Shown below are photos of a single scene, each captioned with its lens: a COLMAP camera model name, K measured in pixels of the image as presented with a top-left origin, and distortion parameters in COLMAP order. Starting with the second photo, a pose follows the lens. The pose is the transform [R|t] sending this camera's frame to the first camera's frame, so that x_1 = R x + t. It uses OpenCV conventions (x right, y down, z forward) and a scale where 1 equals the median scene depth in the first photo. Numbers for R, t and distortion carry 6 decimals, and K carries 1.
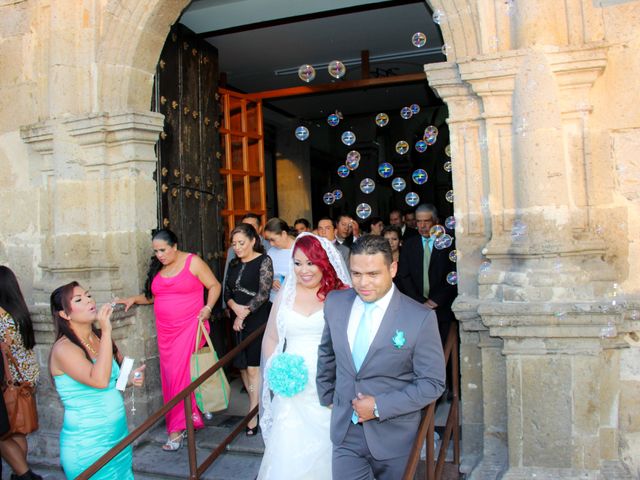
lens RADIAL K [[626.4, 0, 320.2], [0, 626.4, 241.1], [0, 0, 1]] dist [-0.120254, 0.000000]
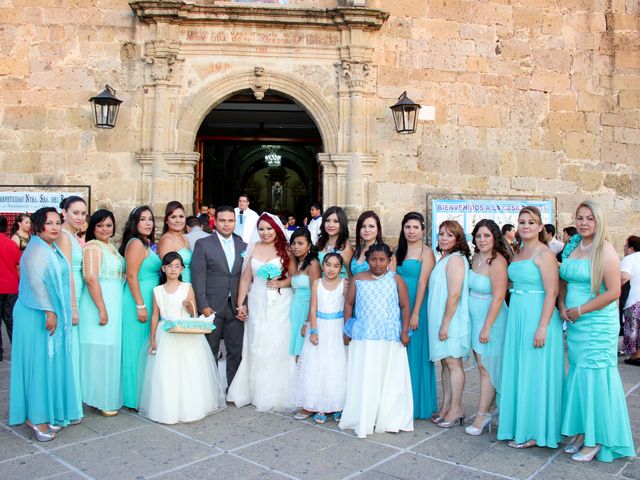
lens RADIAL K [[622.4, 0, 320.3], [0, 622.4, 240.2], [0, 0, 1]] dist [-0.067985, 0.000000]
pose [[0.920815, 0.050008, 0.386779, -0.942464], [-0.052307, 0.998621, -0.004587, 0.136331], [-0.386475, -0.016007, 0.922161, -1.717532]]
